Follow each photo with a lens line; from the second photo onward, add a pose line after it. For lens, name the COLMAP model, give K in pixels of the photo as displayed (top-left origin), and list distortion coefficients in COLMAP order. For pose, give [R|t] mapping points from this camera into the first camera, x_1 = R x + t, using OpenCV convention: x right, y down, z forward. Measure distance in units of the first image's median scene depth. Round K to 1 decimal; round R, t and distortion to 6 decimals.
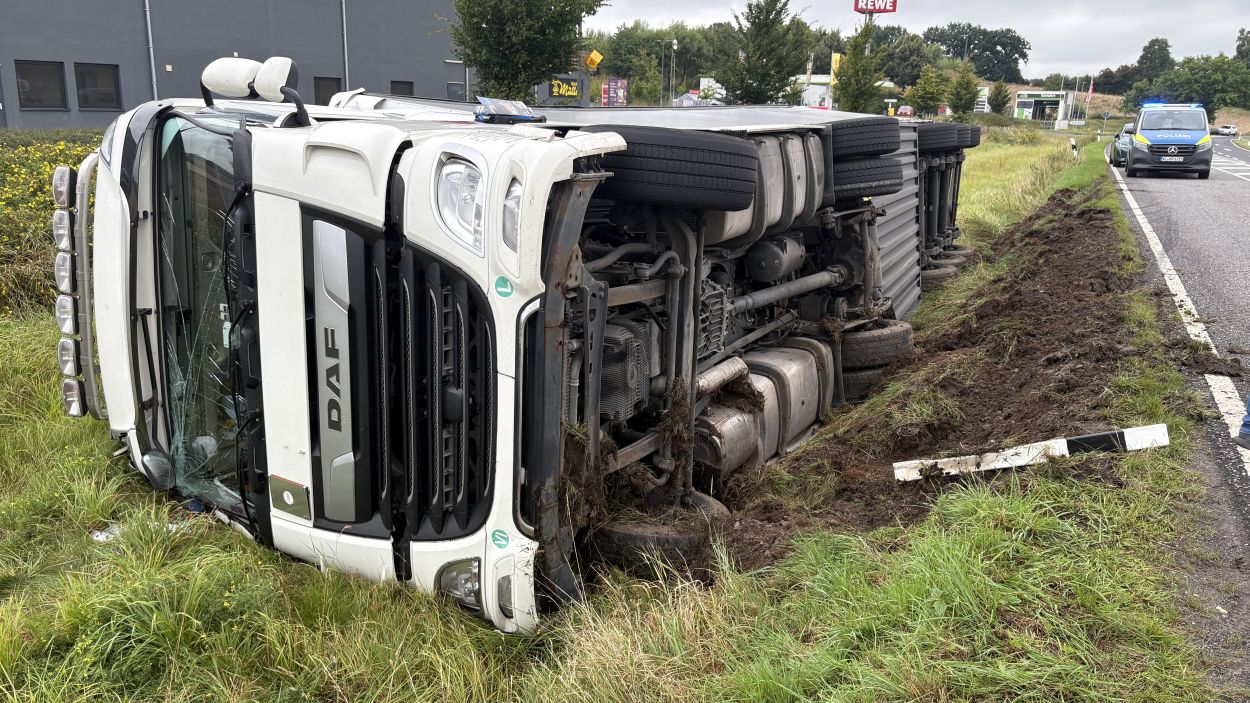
lens RADIAL K [[958.7, 0, 625.0], [0, 958.7, 351.5], [0, 0, 1]] dist [0.009036, 0.010984]
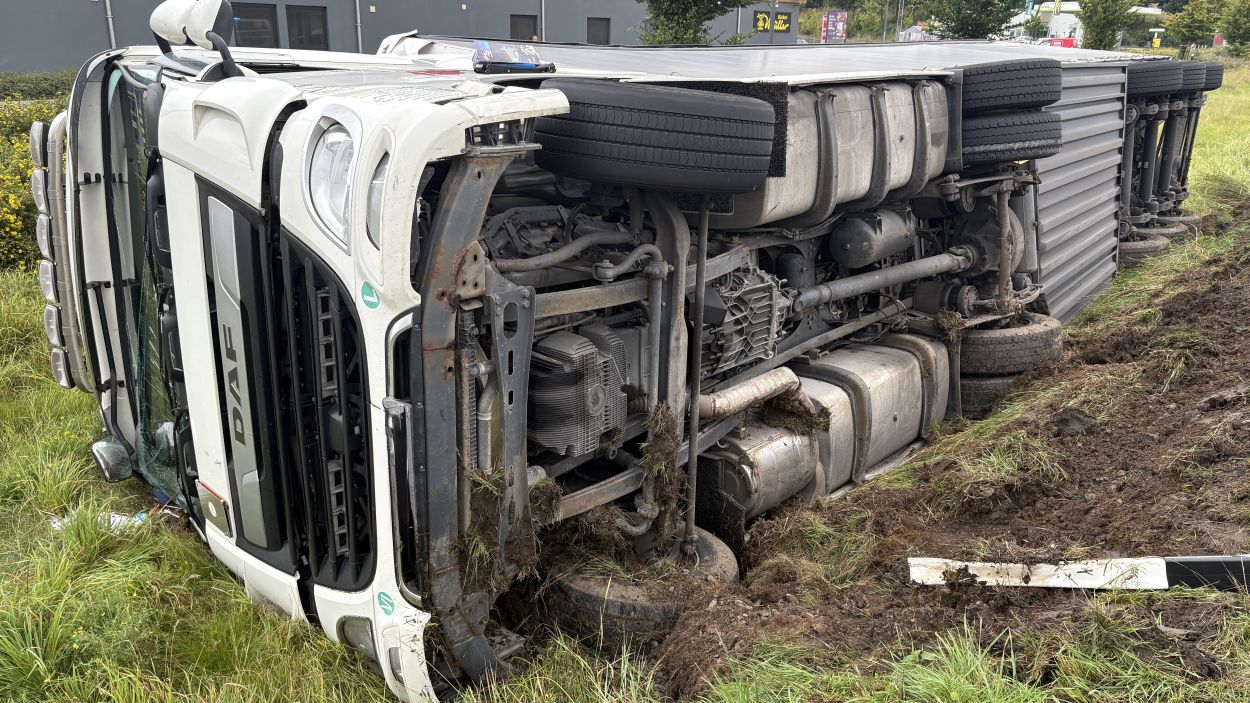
lens RADIAL K [[958.7, 0, 625.0], [0, 958.7, 351.5], [0, 0, 1]] dist [0.009036, 0.010984]
pose [[0.974724, 0.060605, -0.215036, 0.180810], [-0.047069, 0.996607, 0.067521, -0.063093], [0.218398, -0.055693, 0.974269, 0.217984]]
